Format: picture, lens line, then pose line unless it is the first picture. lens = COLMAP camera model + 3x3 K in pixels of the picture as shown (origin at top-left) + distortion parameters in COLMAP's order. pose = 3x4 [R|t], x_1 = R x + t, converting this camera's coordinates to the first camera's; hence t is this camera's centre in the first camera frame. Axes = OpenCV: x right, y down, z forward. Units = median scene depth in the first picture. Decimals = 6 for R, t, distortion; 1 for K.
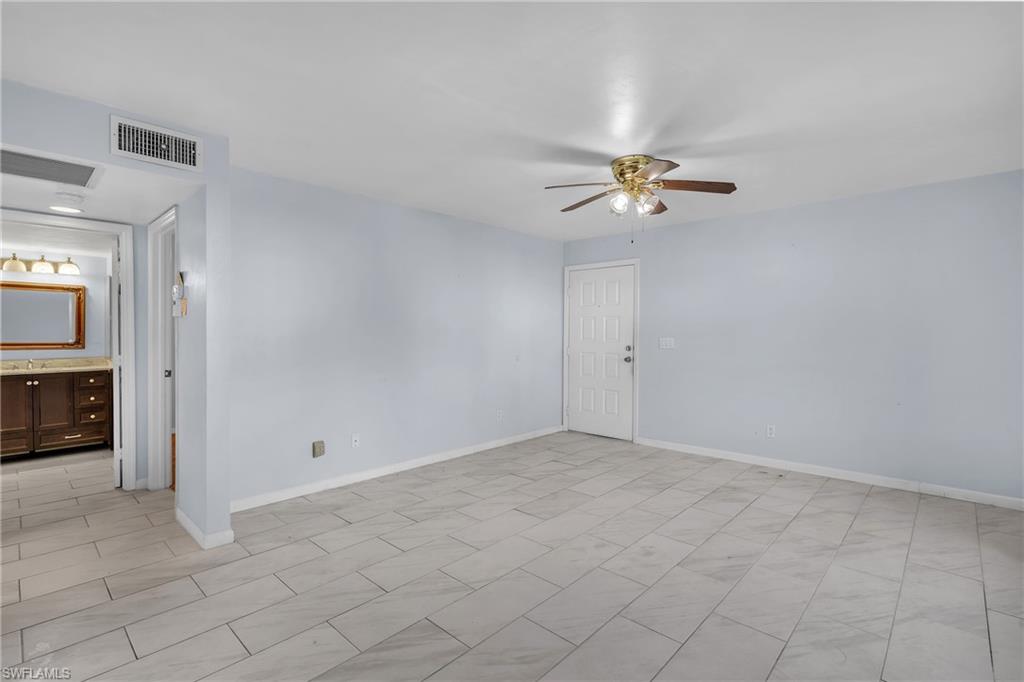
lens RADIAL K [[479.5, 0, 511.5], [0, 479.5, 338.6], [0, 0, 1]] dist [-0.002484, 0.000947]
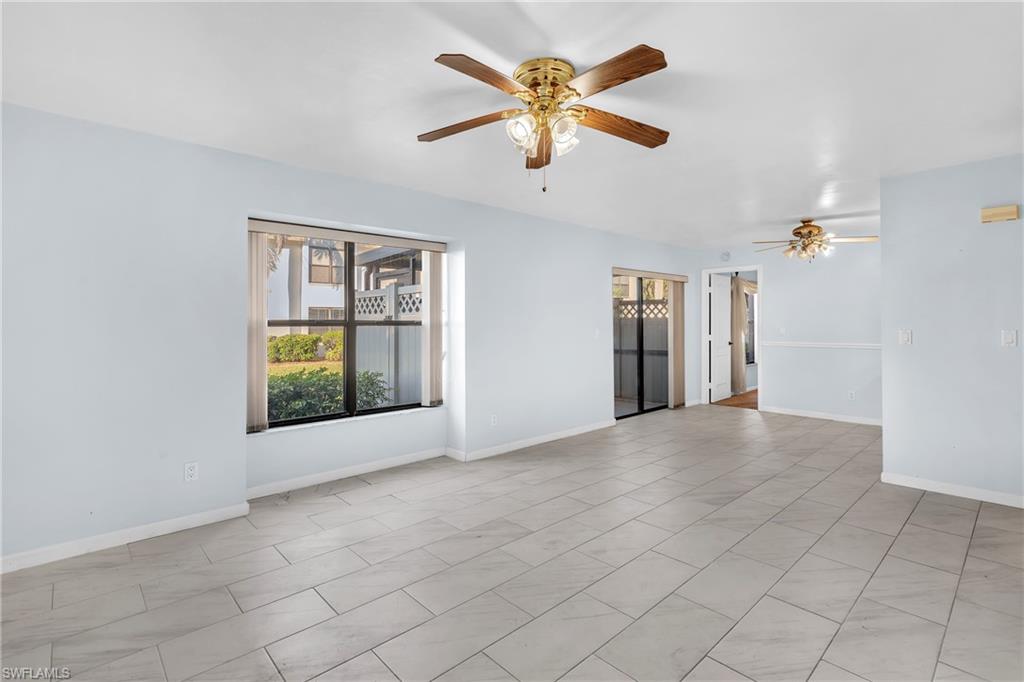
lens RADIAL K [[482.5, 0, 510.1], [0, 482.5, 322.0], [0, 0, 1]] dist [-0.001218, -0.000170]
pose [[-0.997725, 0.004088, 0.067288, 0.219430], [0.004552, 0.999967, 0.006754, -0.018947], [-0.067258, 0.007045, -0.997711, 1.447777]]
